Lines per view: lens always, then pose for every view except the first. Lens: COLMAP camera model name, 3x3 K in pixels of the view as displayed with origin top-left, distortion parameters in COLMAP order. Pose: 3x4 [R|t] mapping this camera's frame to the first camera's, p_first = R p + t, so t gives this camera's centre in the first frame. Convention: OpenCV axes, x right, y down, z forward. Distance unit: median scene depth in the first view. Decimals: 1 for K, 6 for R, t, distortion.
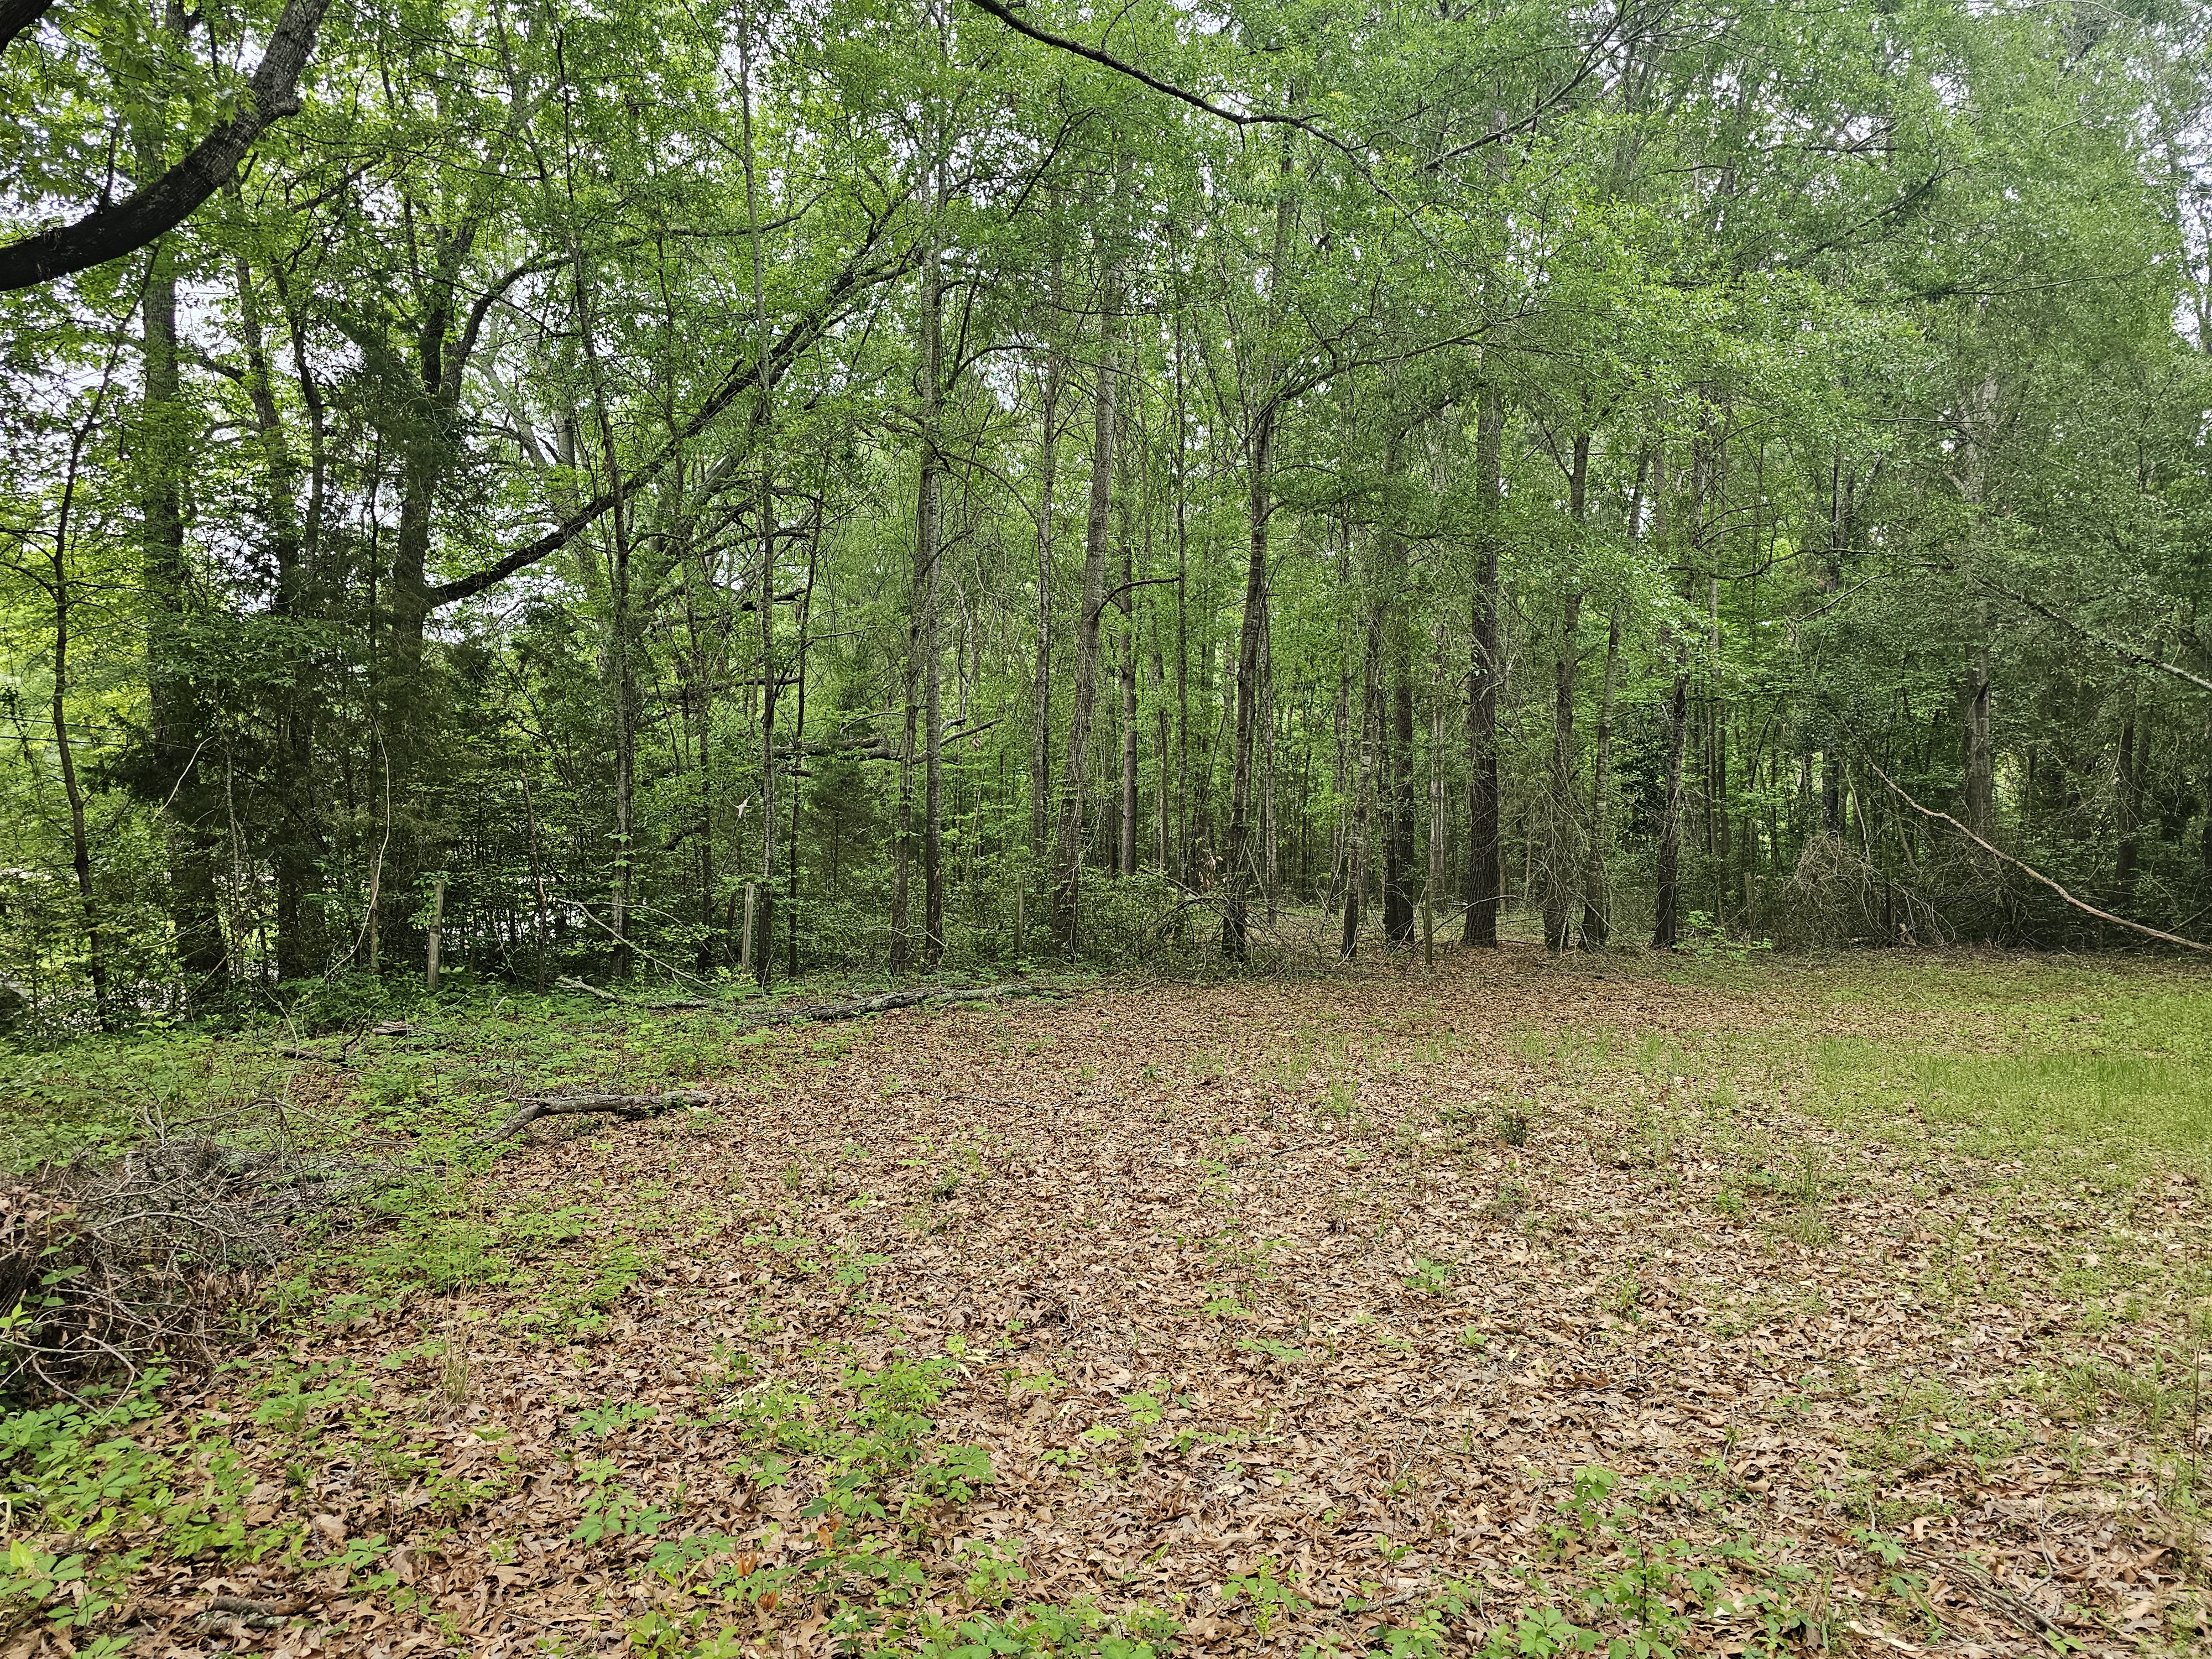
lens RADIAL K [[1483.3, 0, 1123.6], [0, 1483.3, 823.2], [0, 0, 1]] dist [0.061729, -0.063127]
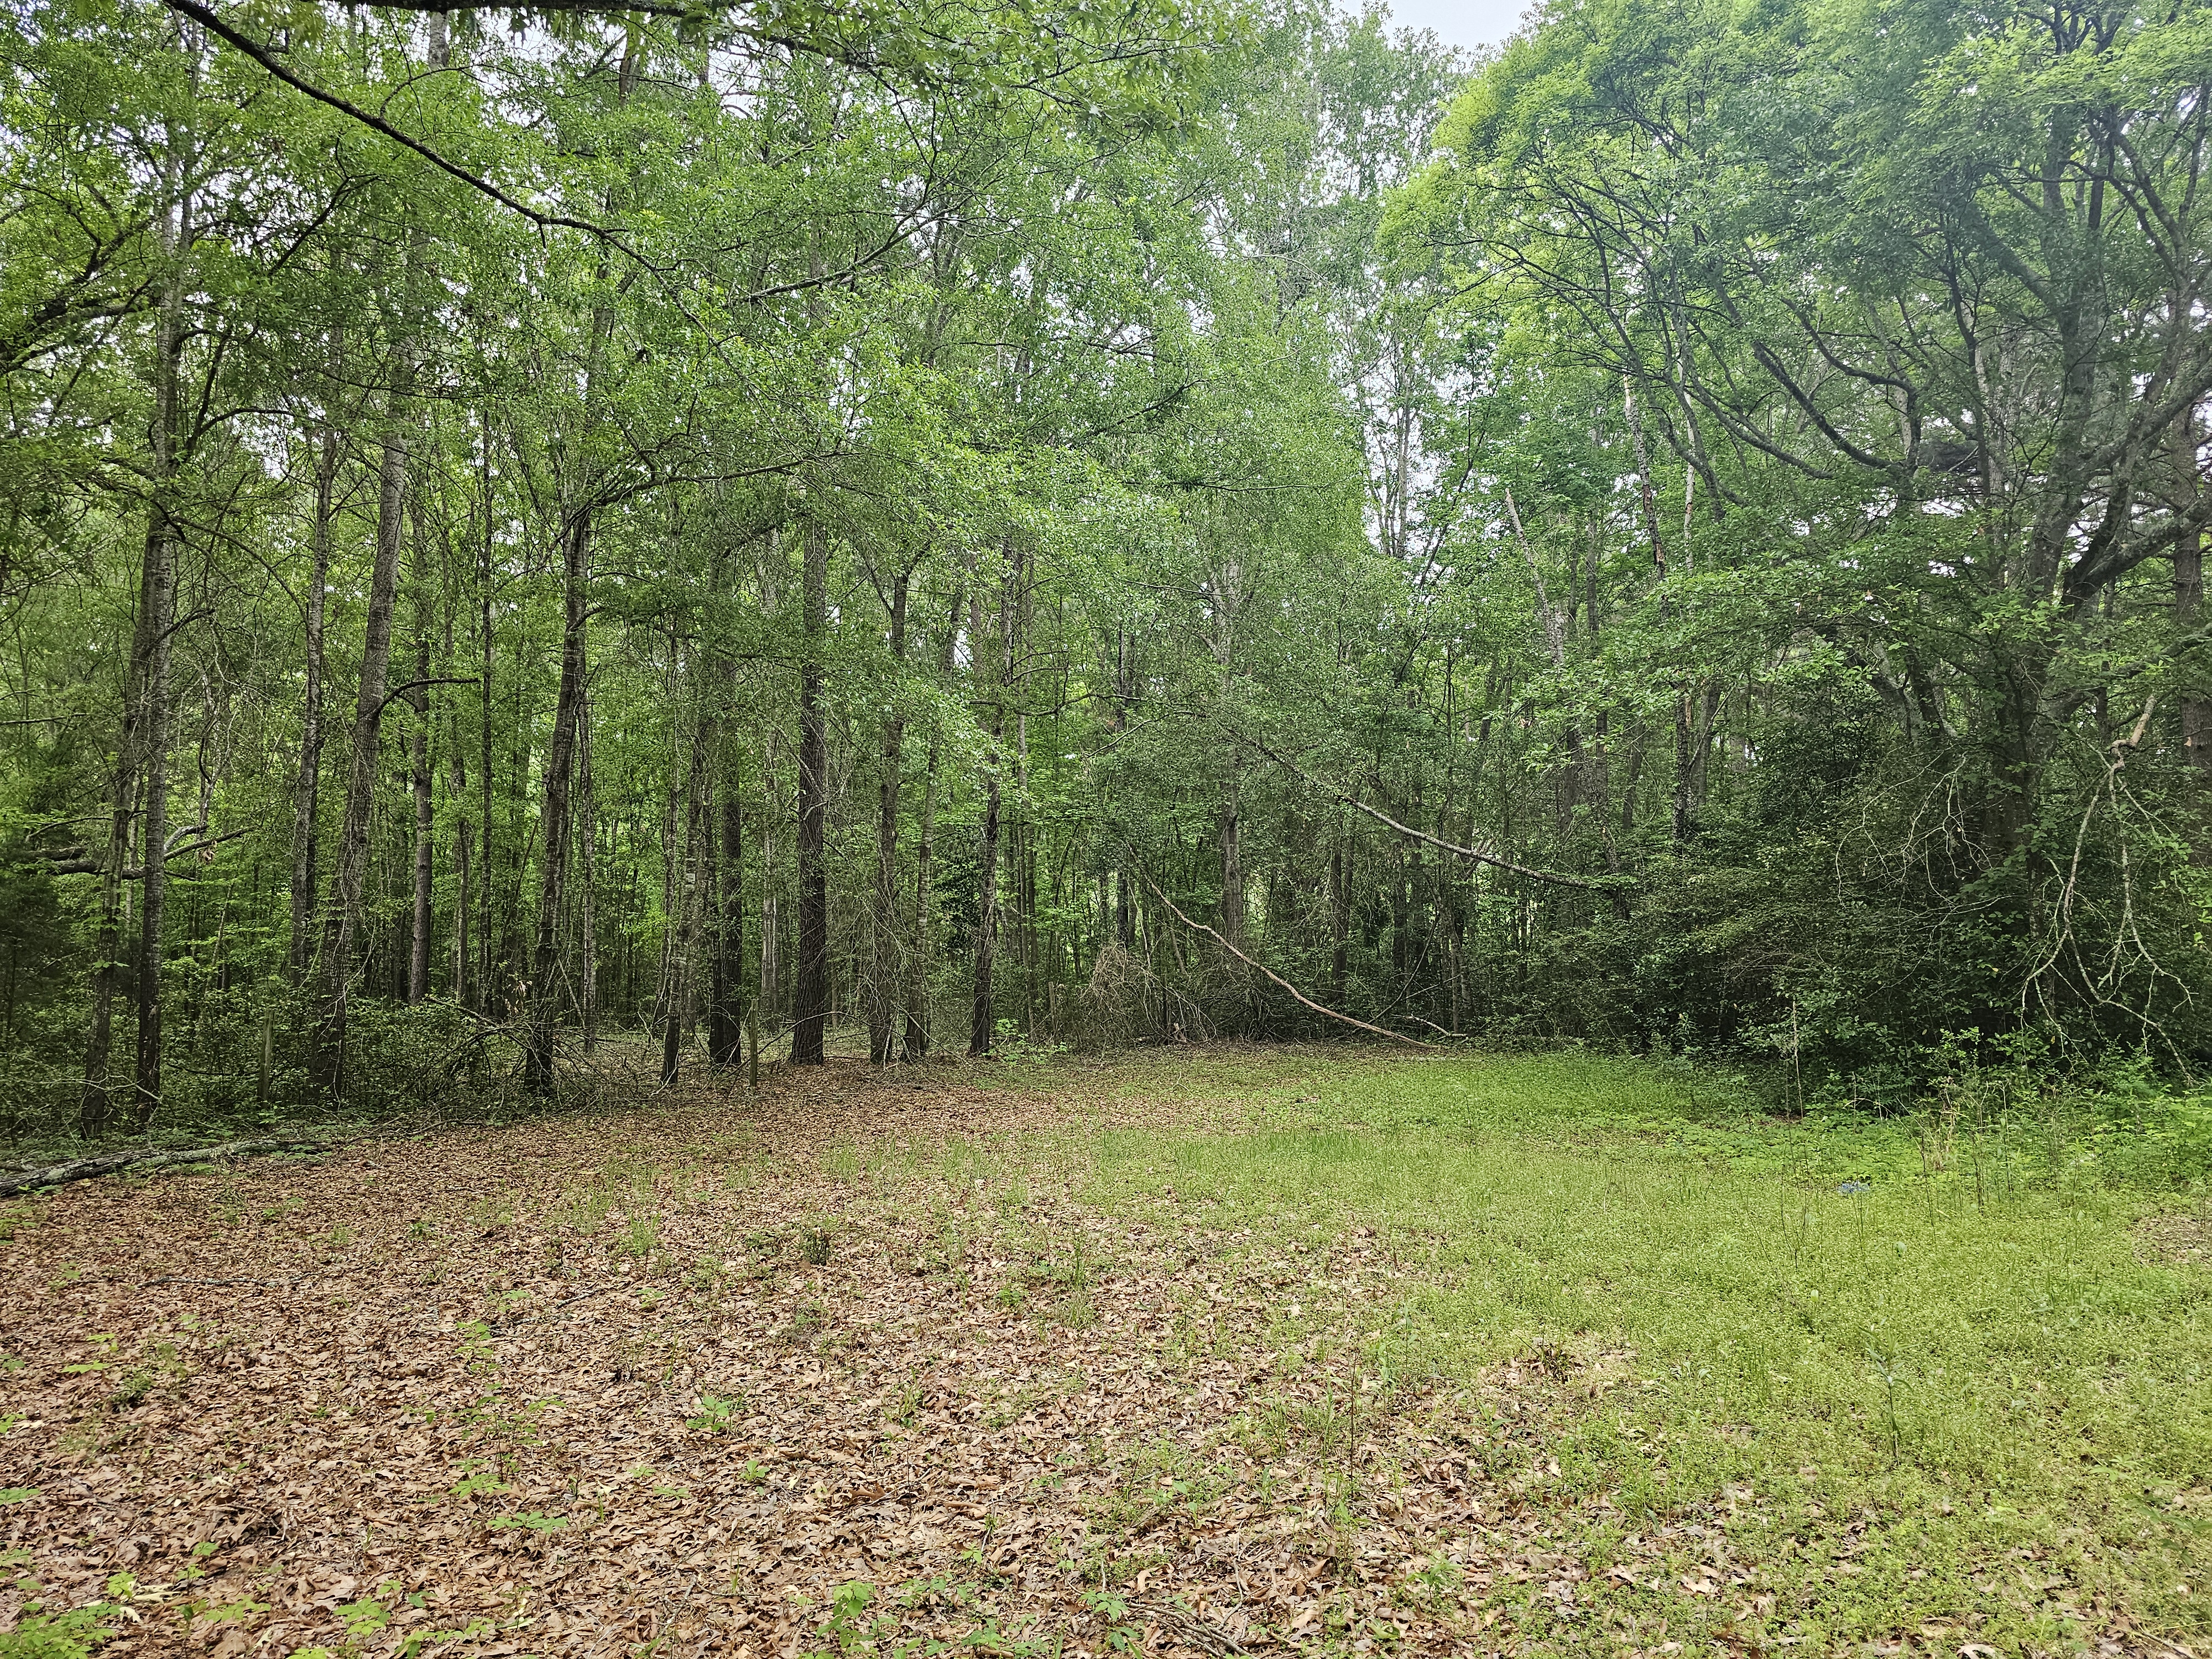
lens RADIAL K [[1481.0, 0, 1127.3], [0, 1481.0, 832.6], [0, 0, 1]] dist [0.056449, -0.057627]
pose [[0.904307, 0.018330, 0.426490, 0.025249], [0.012606, 0.997495, -0.069600, -0.001610], [-0.426697, 0.068316, 0.901811, -0.014099]]
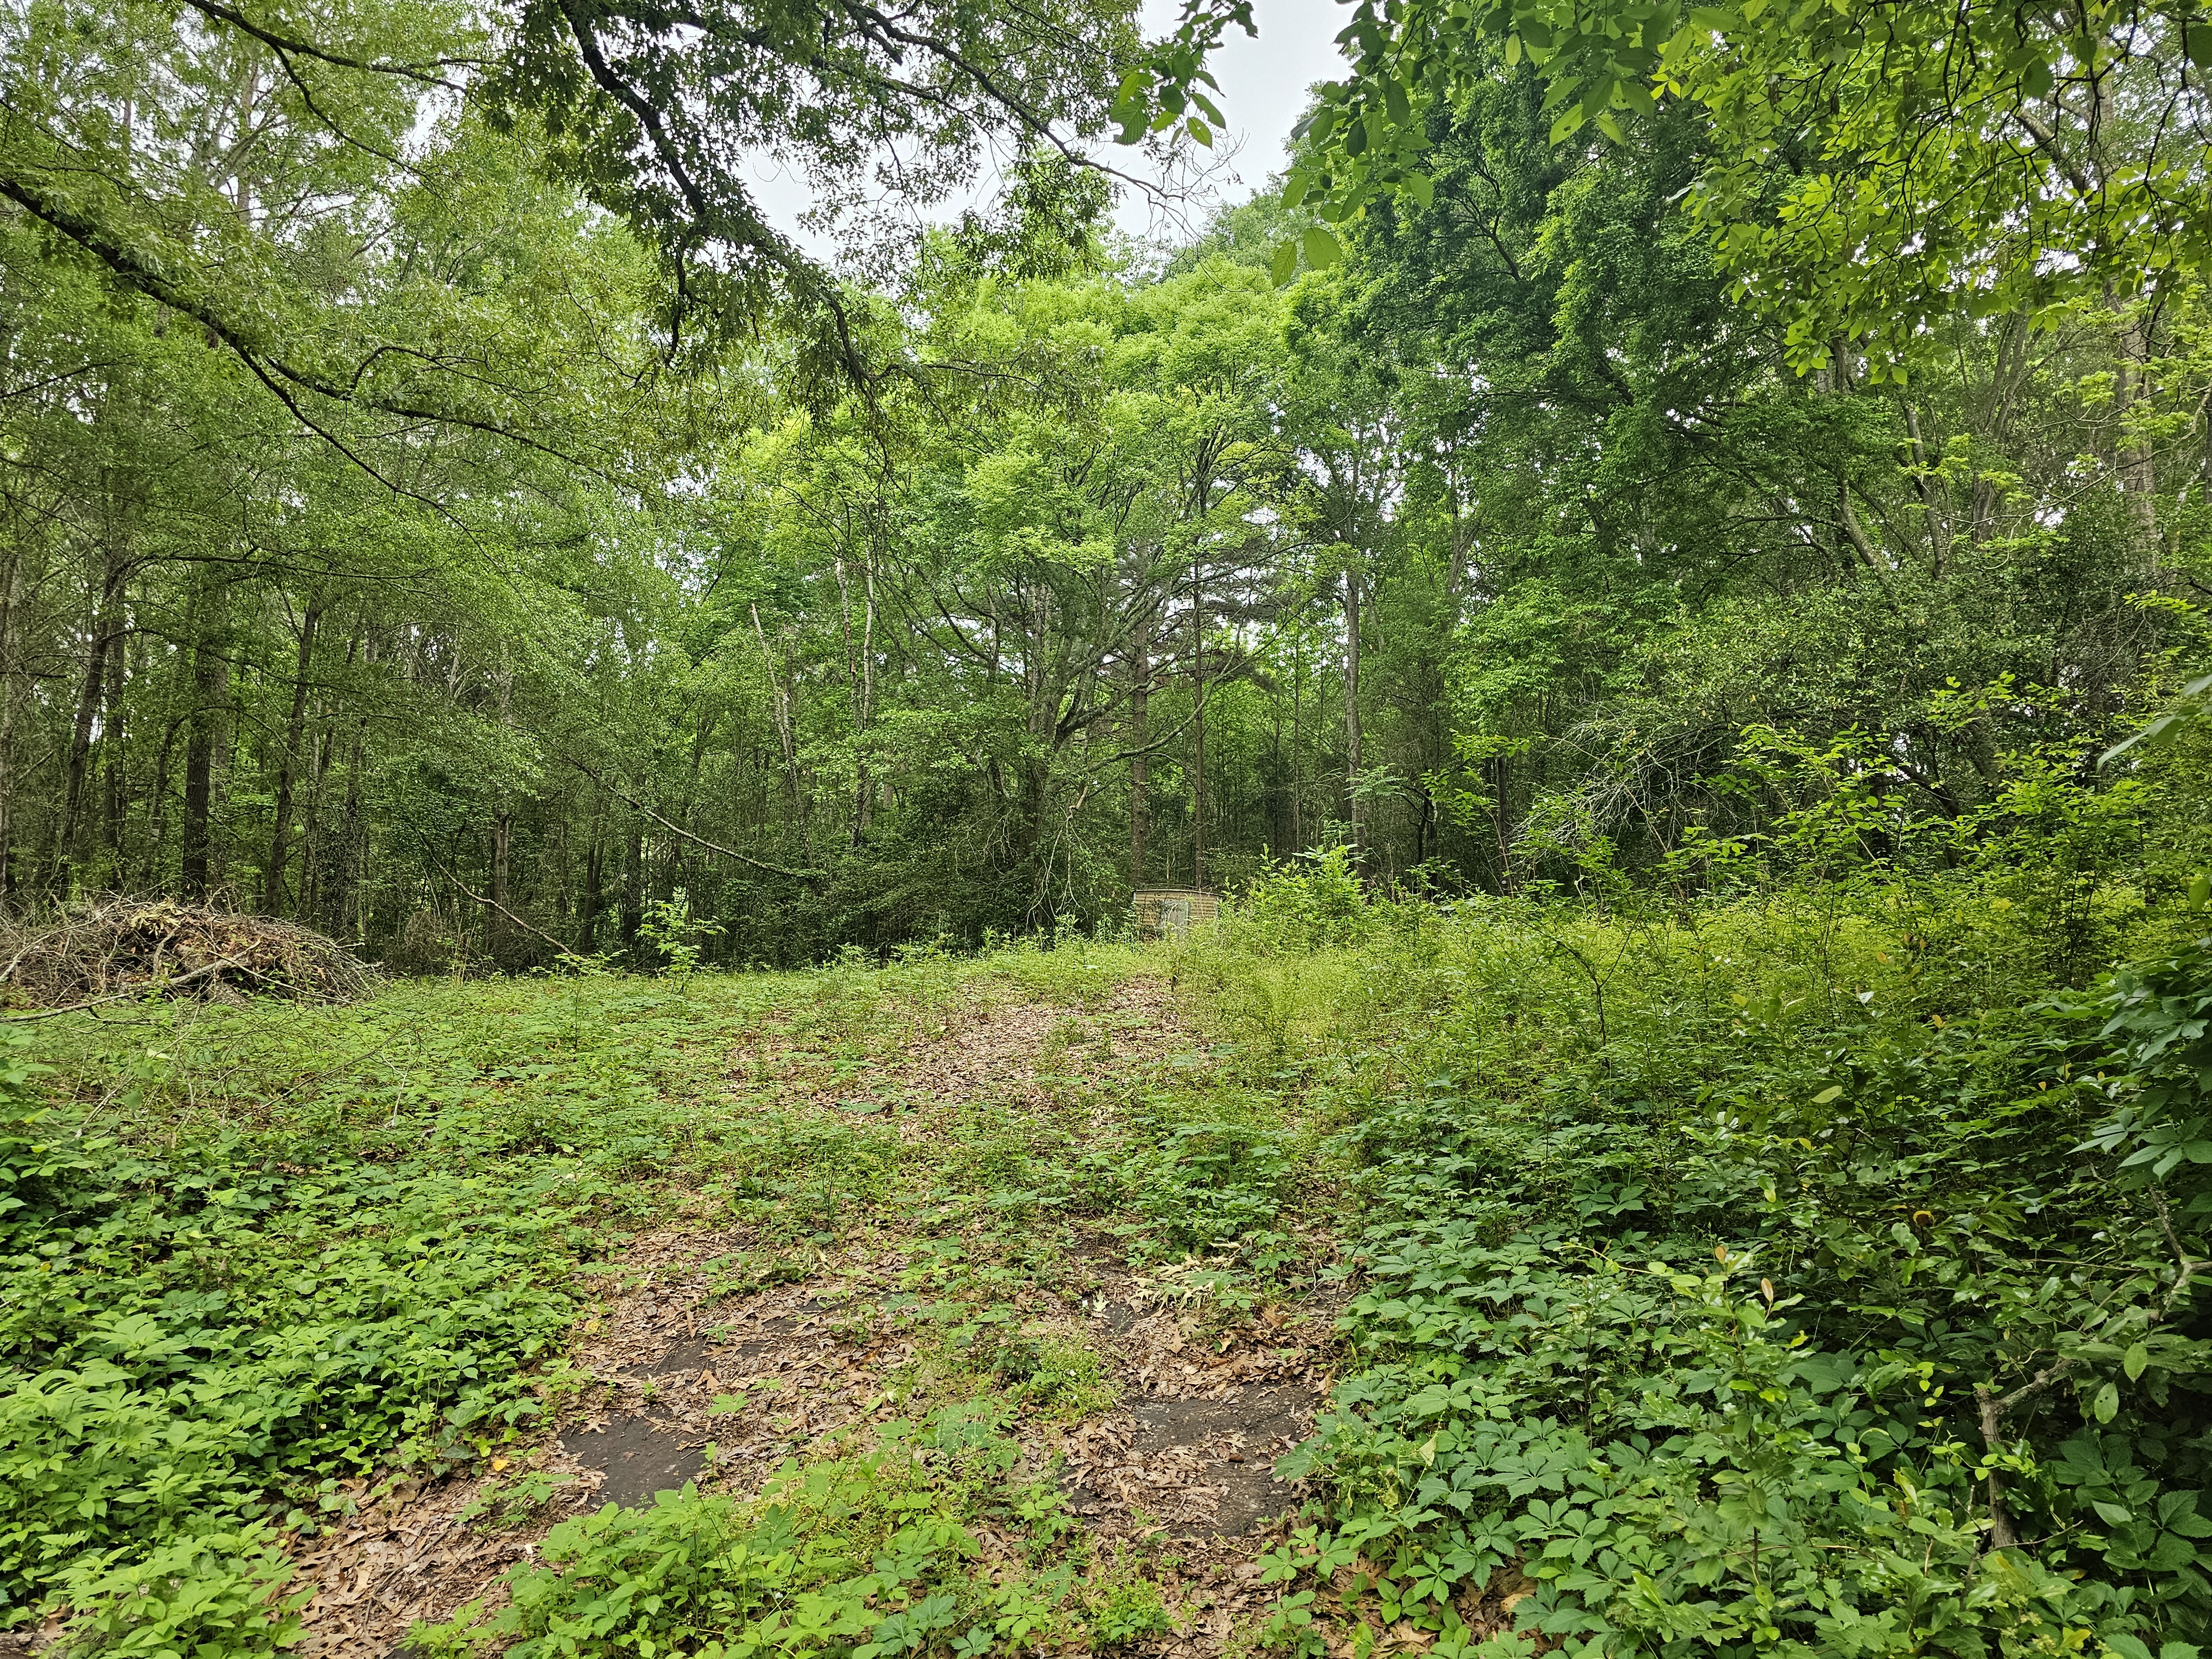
lens RADIAL K [[1481.6, 0, 1126.6], [0, 1481.6, 839.3], [0, 0, 1]] dist [0.061382, -0.064503]
pose [[0.523264, 0.074373, 0.848919, -1.759894], [-0.003701, 0.996373, -0.085009, 0.250388], [-0.852162, 0.041340, 0.521642, -1.358047]]
